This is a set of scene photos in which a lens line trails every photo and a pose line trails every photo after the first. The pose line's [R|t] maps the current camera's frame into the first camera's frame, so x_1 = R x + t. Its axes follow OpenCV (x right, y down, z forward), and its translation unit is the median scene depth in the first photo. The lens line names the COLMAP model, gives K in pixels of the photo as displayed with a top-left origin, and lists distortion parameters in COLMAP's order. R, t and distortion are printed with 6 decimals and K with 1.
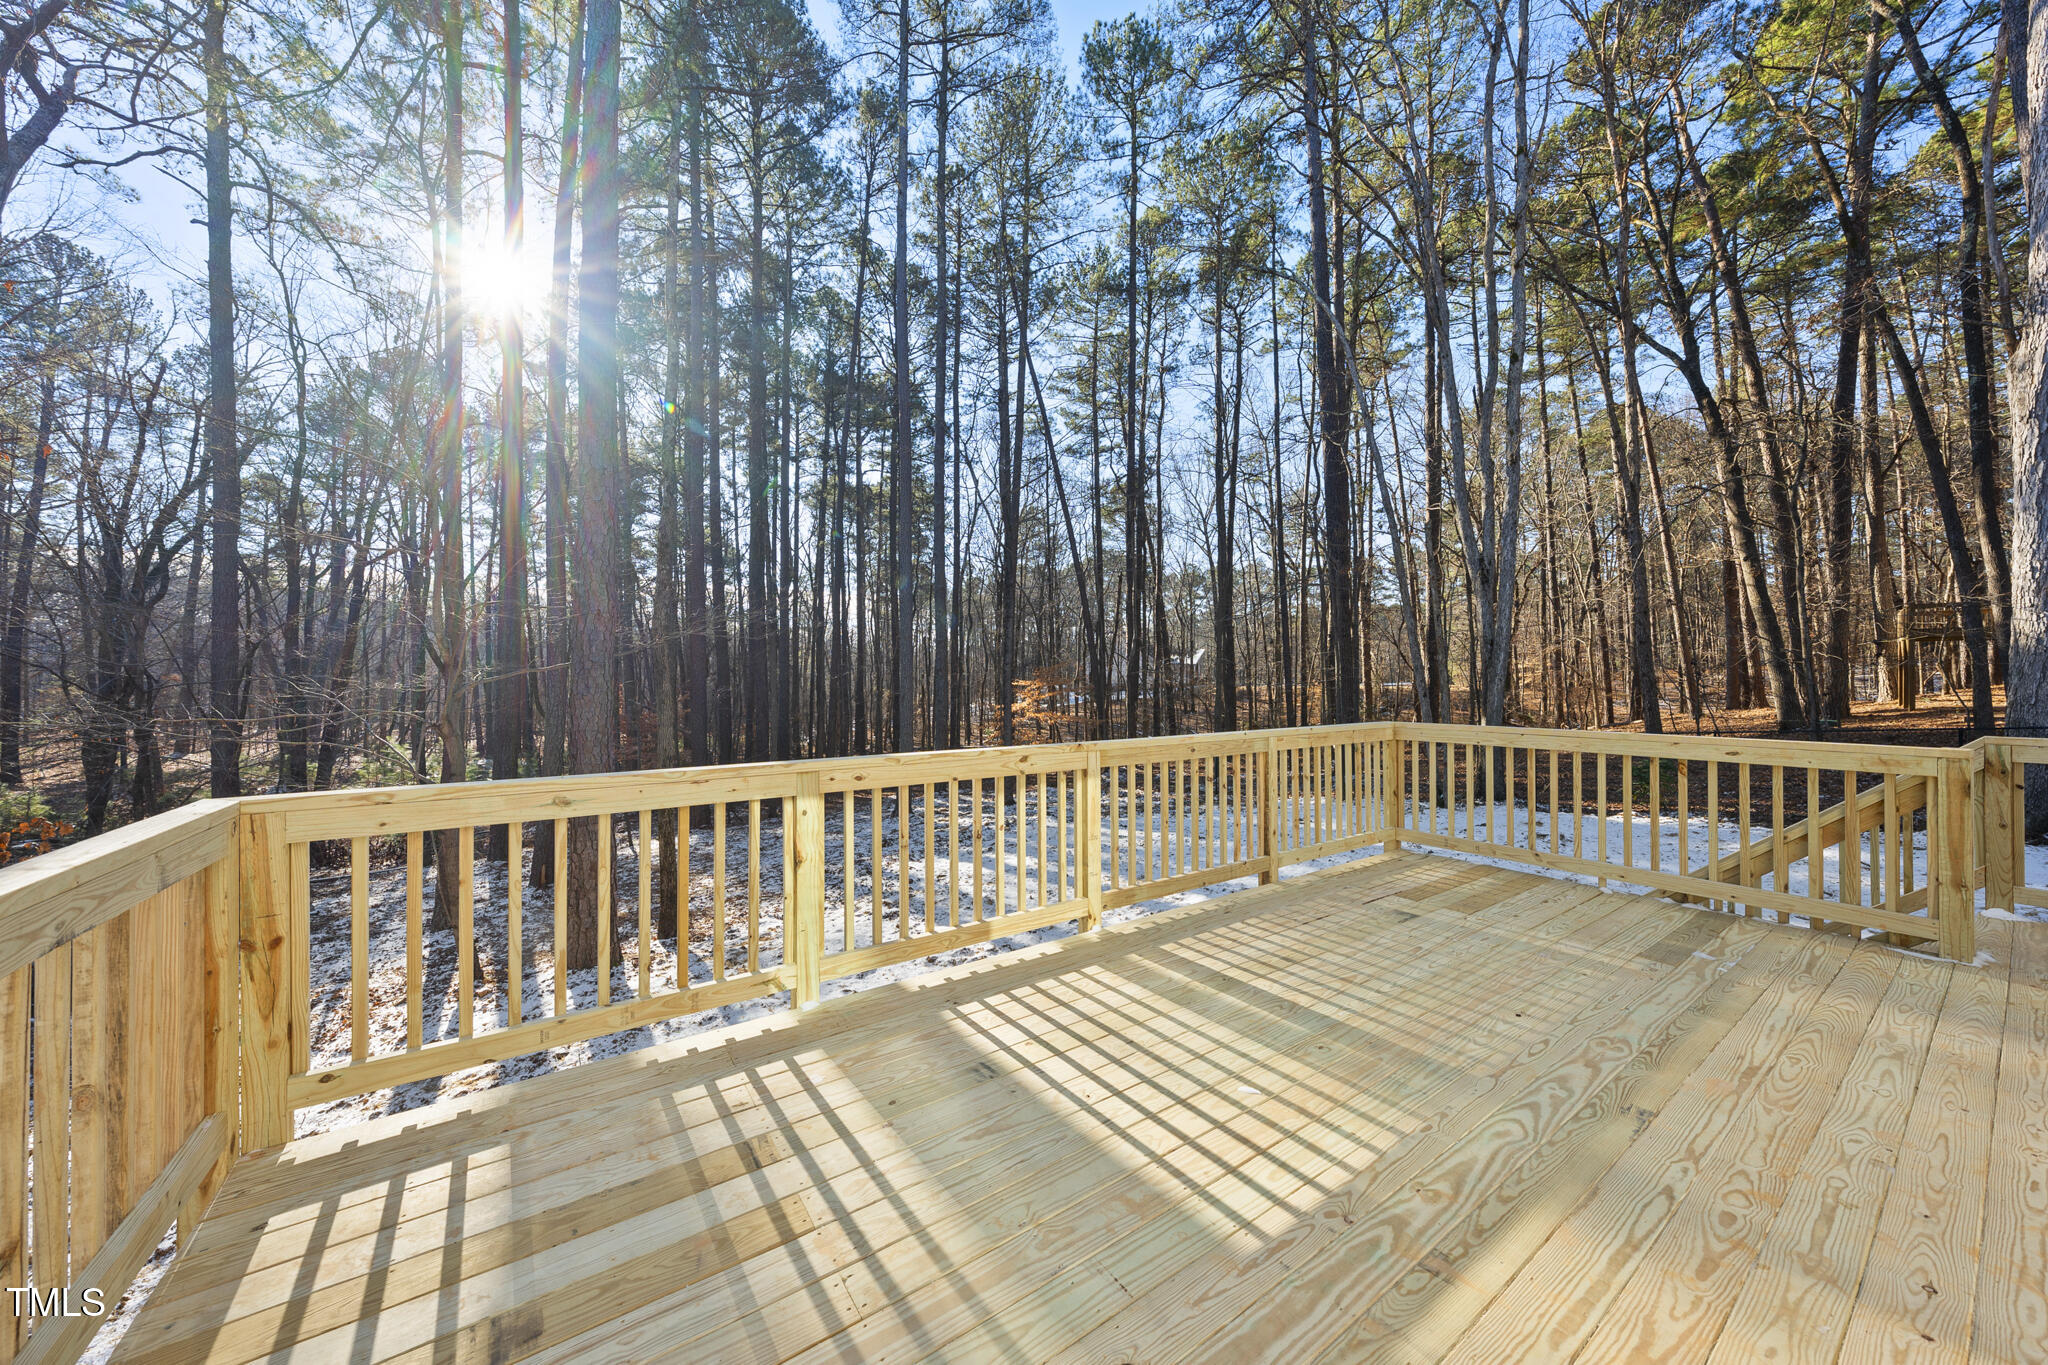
lens RADIAL K [[701.5, 0, 1031.1], [0, 701.5, 682.3], [0, 0, 1]] dist [-0.000699, 0.000150]
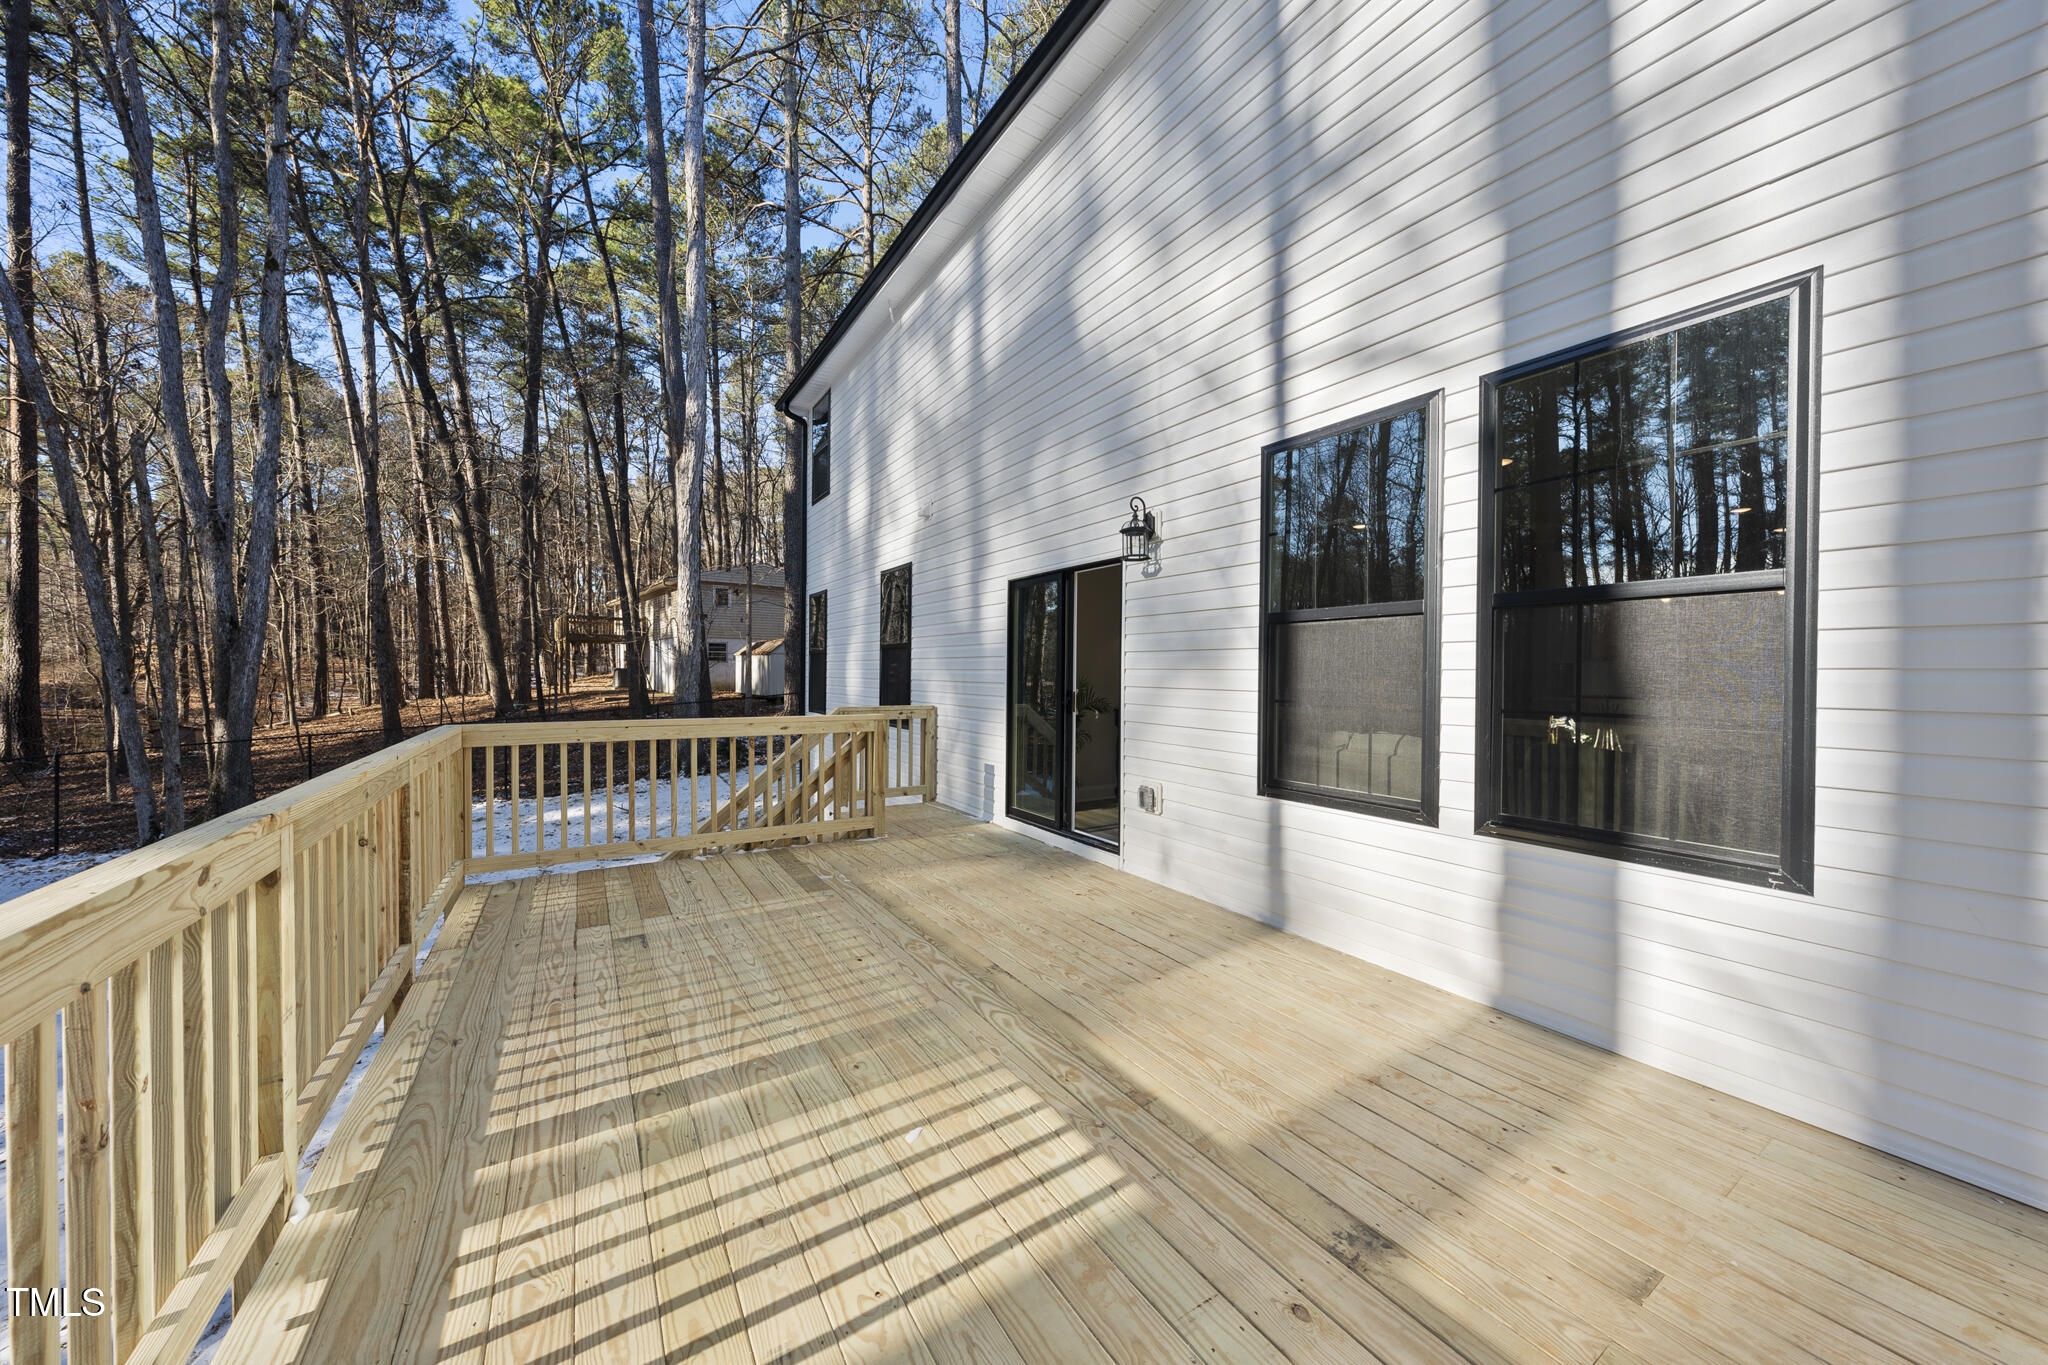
lens RADIAL K [[701.5, 0, 1037.1], [0, 701.5, 681.0], [0, 0, 1]] dist [-0.000699, 0.000150]
pose [[0.041739, -0.007047, 0.999104, -0.411840], [-0.005816, 0.999956, 0.007296, -0.002709], [-0.999112, -0.006116, 0.041696, 0.583994]]
